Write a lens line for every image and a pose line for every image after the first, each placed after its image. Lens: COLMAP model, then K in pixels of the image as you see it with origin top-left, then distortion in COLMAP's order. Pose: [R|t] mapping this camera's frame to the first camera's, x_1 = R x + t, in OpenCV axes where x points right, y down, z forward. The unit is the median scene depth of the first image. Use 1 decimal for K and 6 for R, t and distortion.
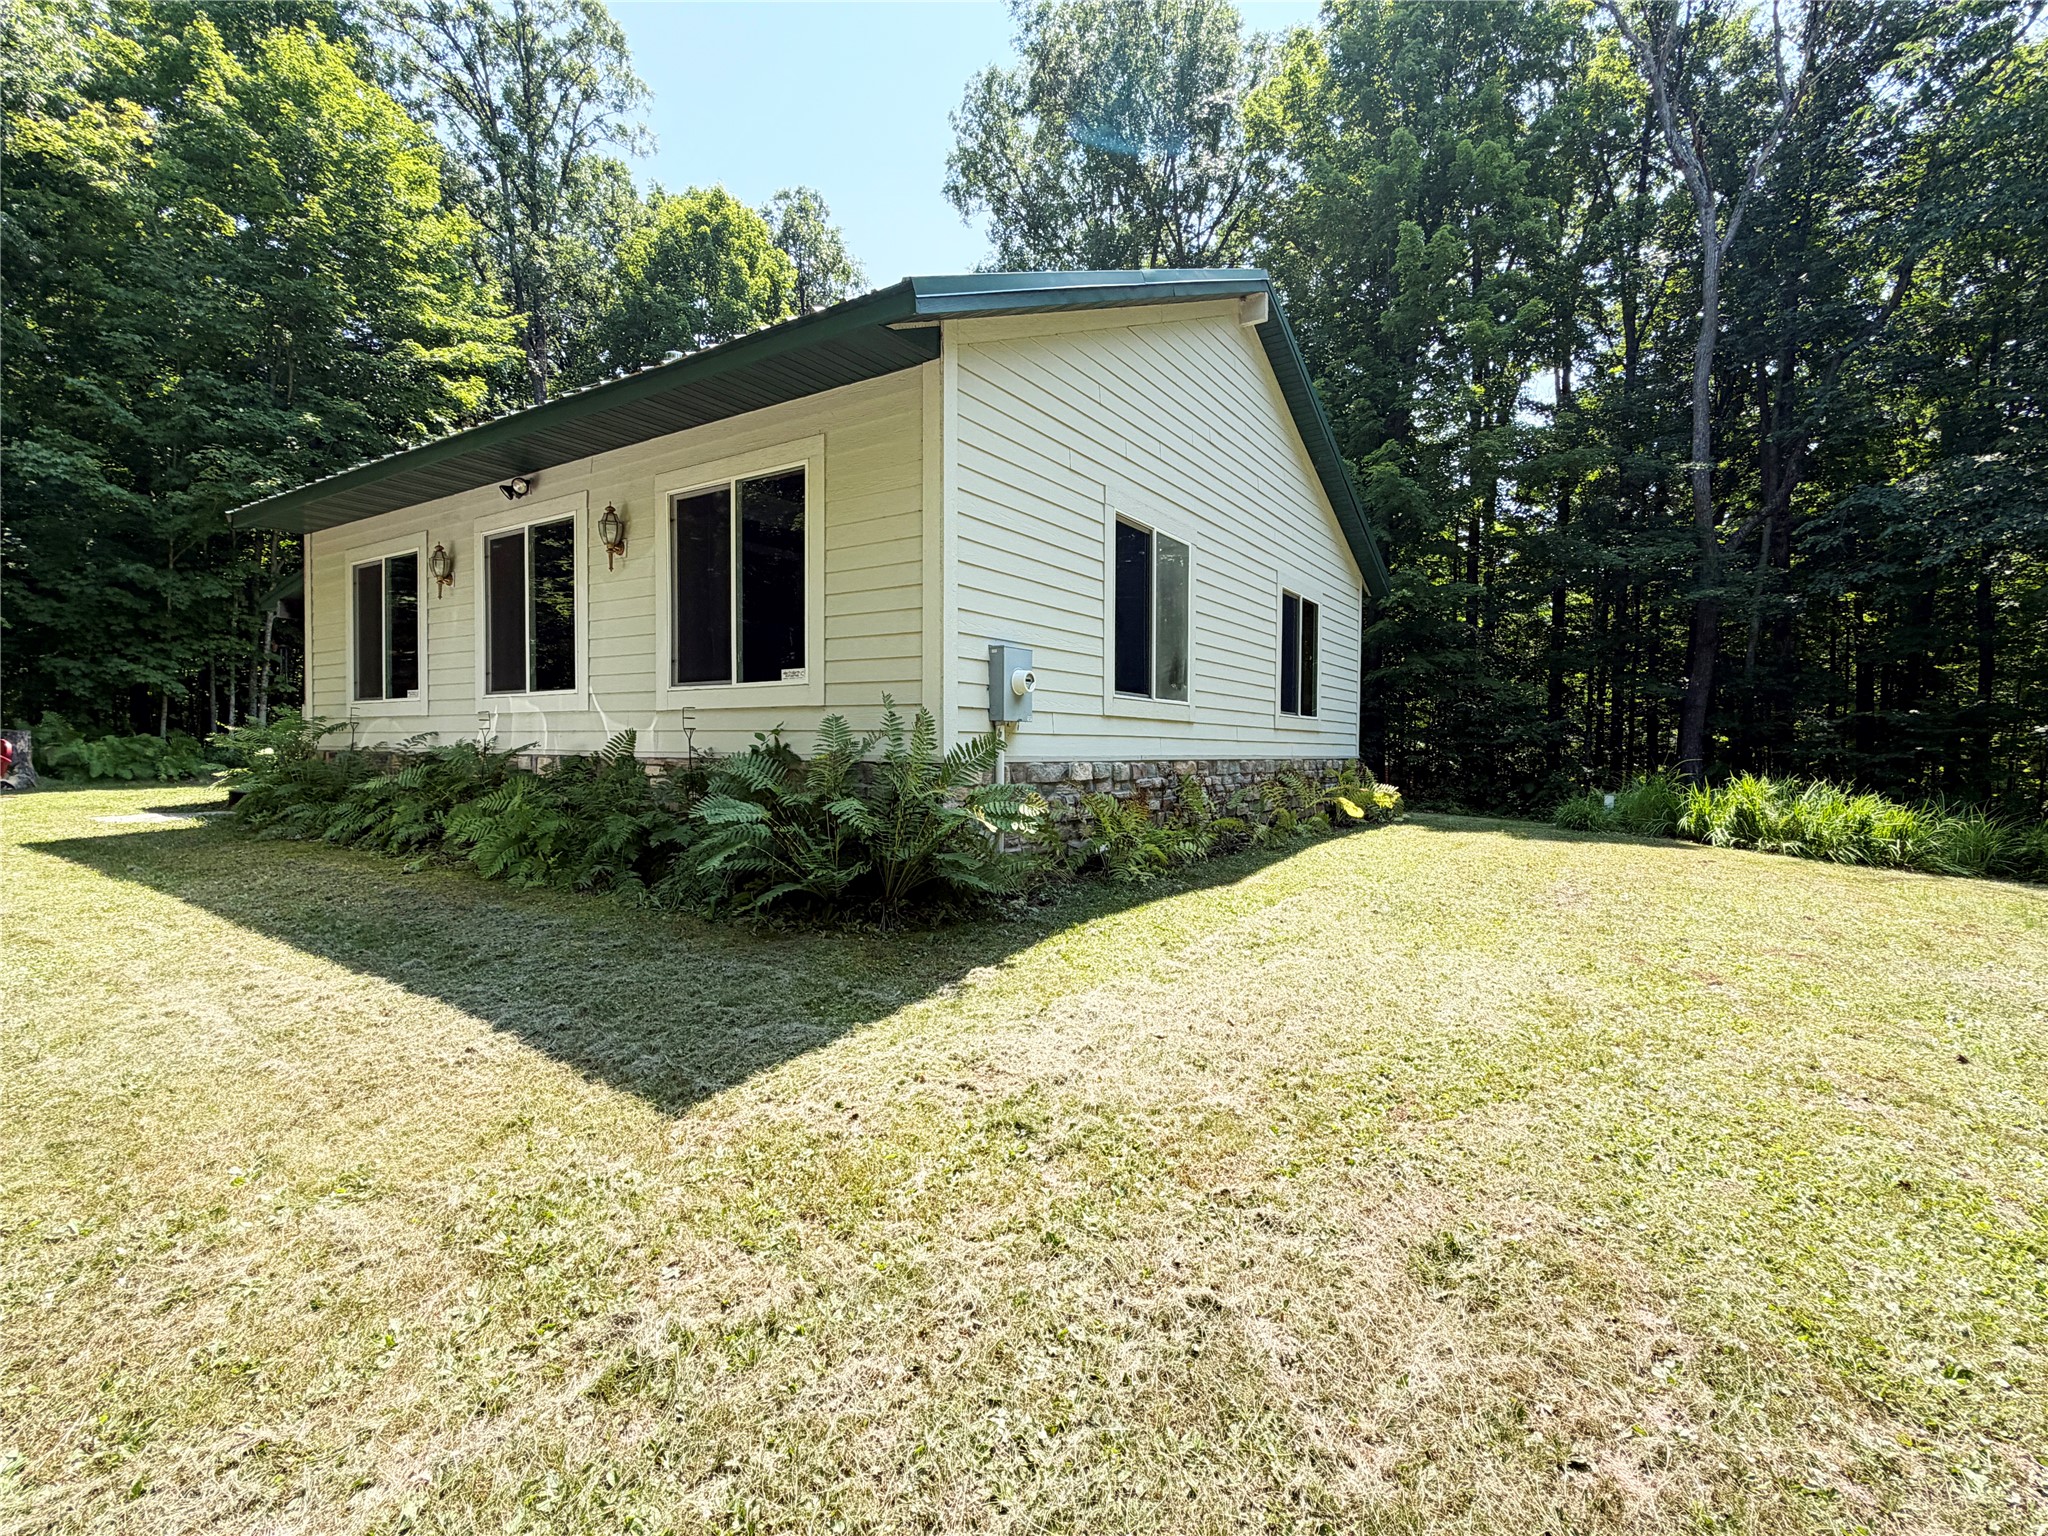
lens RADIAL K [[952.0, 0, 1023.3], [0, 952.0, 773.4], [0, 0, 1]] dist [-0.001621, -0.000106]
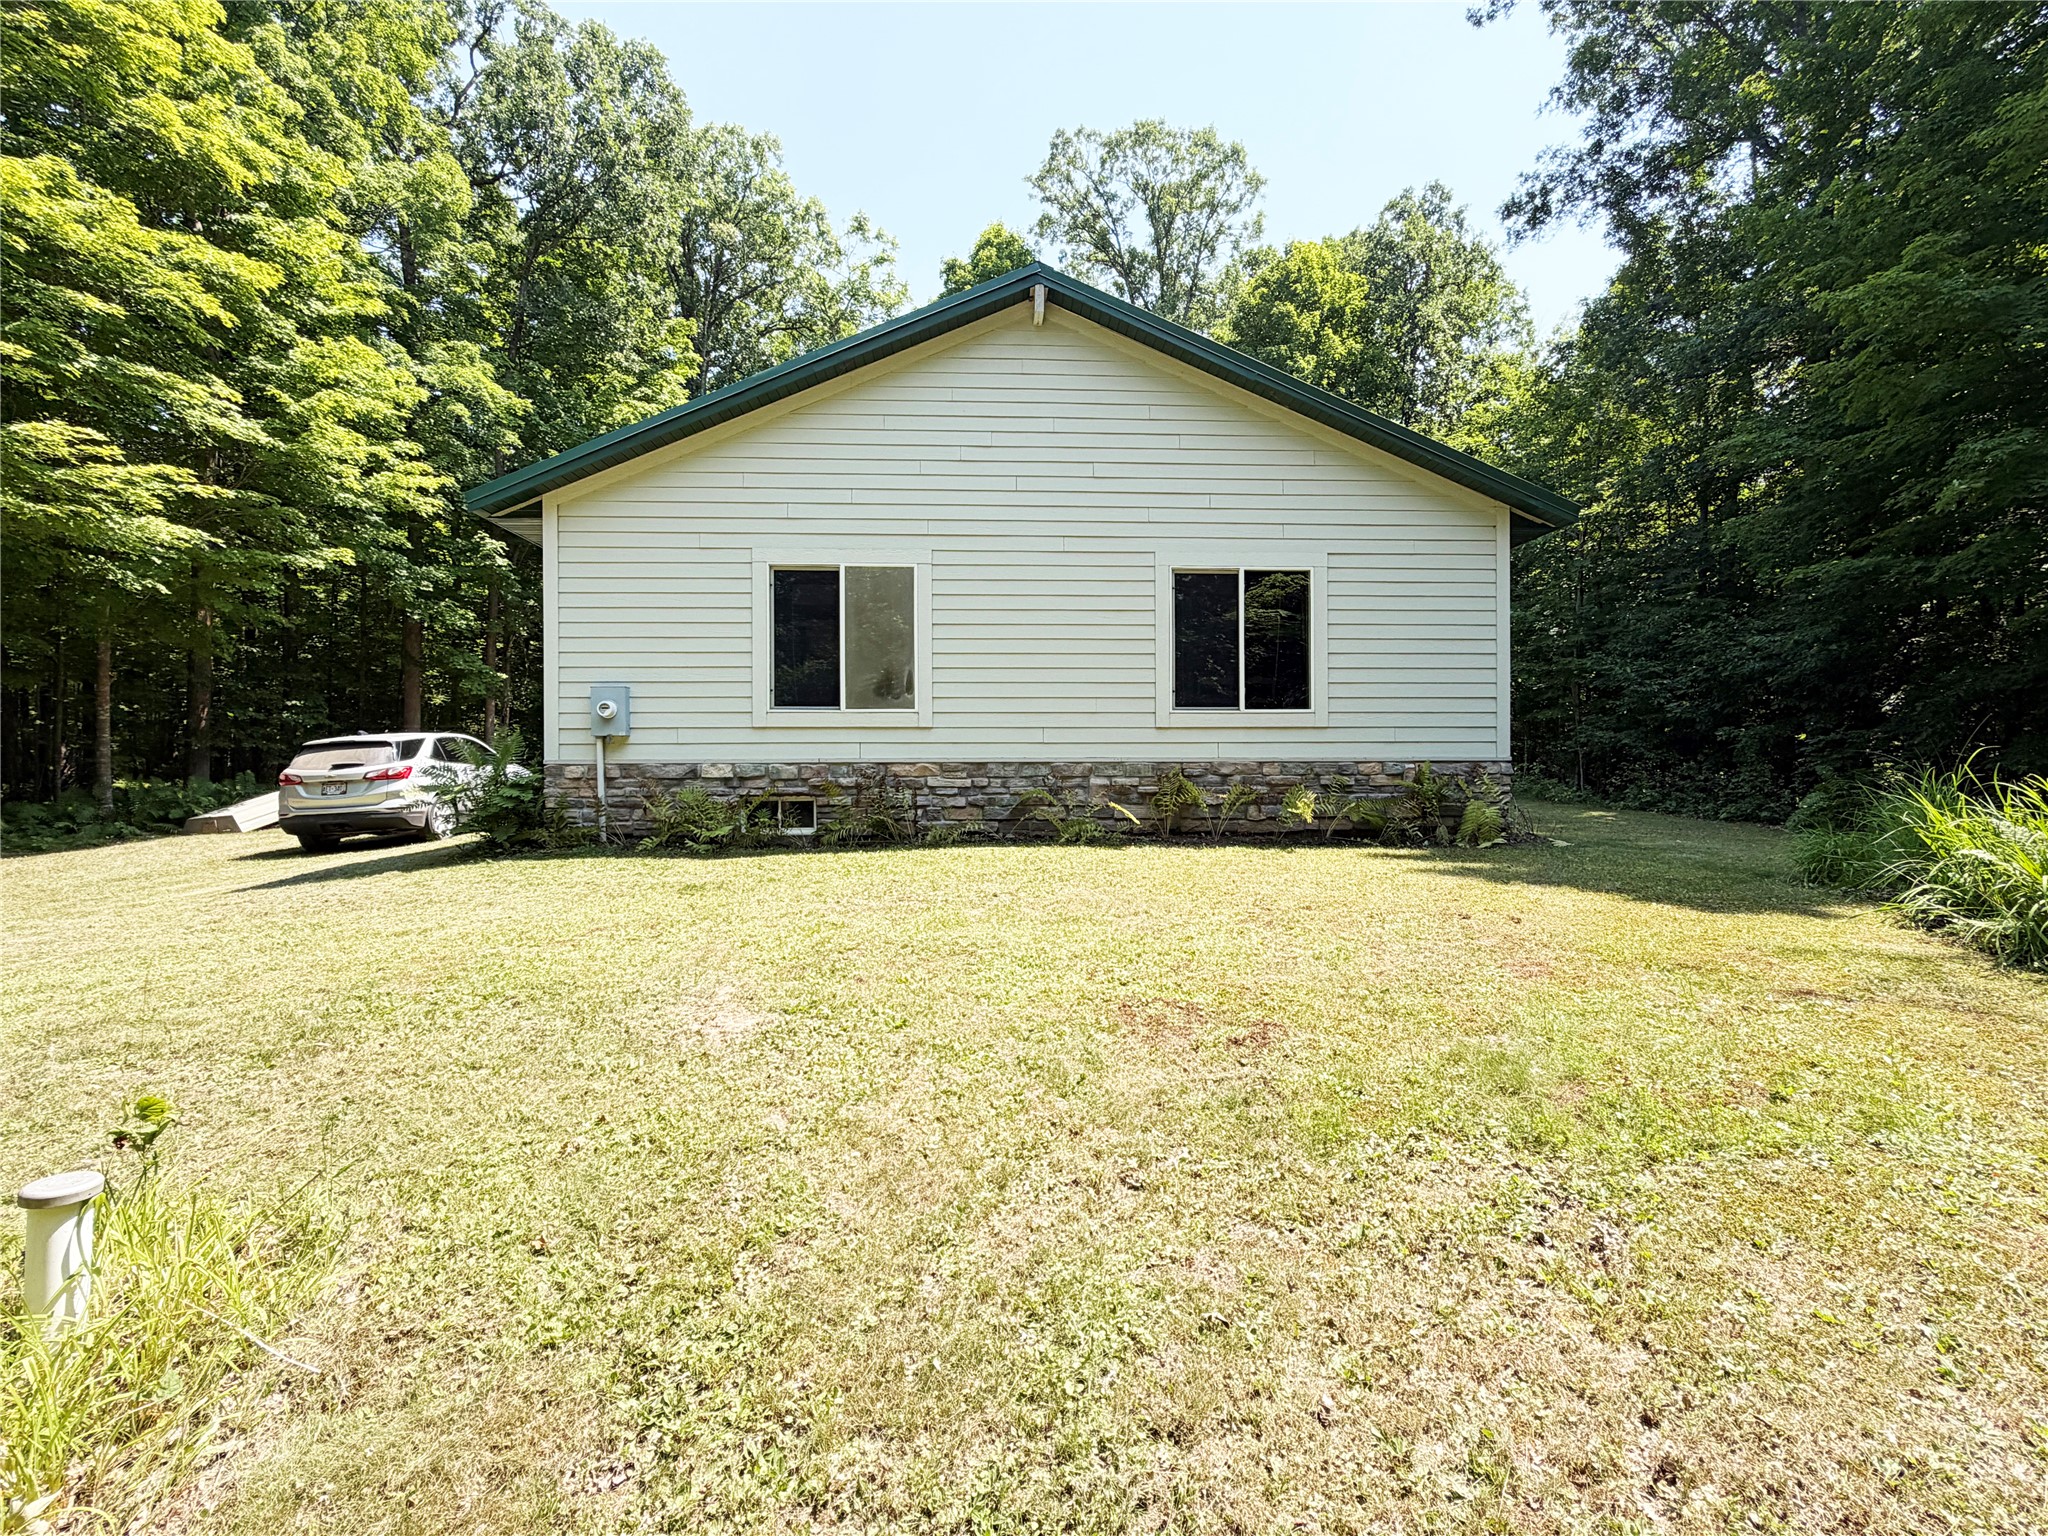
lens RADIAL K [[952.0, 0, 1022.9], [0, 952.0, 763.6], [0, 0, 1]] dist [-0.001621, -0.000106]
pose [[0.592265, -0.009303, -0.805690, 1.248082], [-0.010365, 0.999763, -0.019163, 0.008335], [0.805677, 0.019700, 0.592028, 0.504184]]
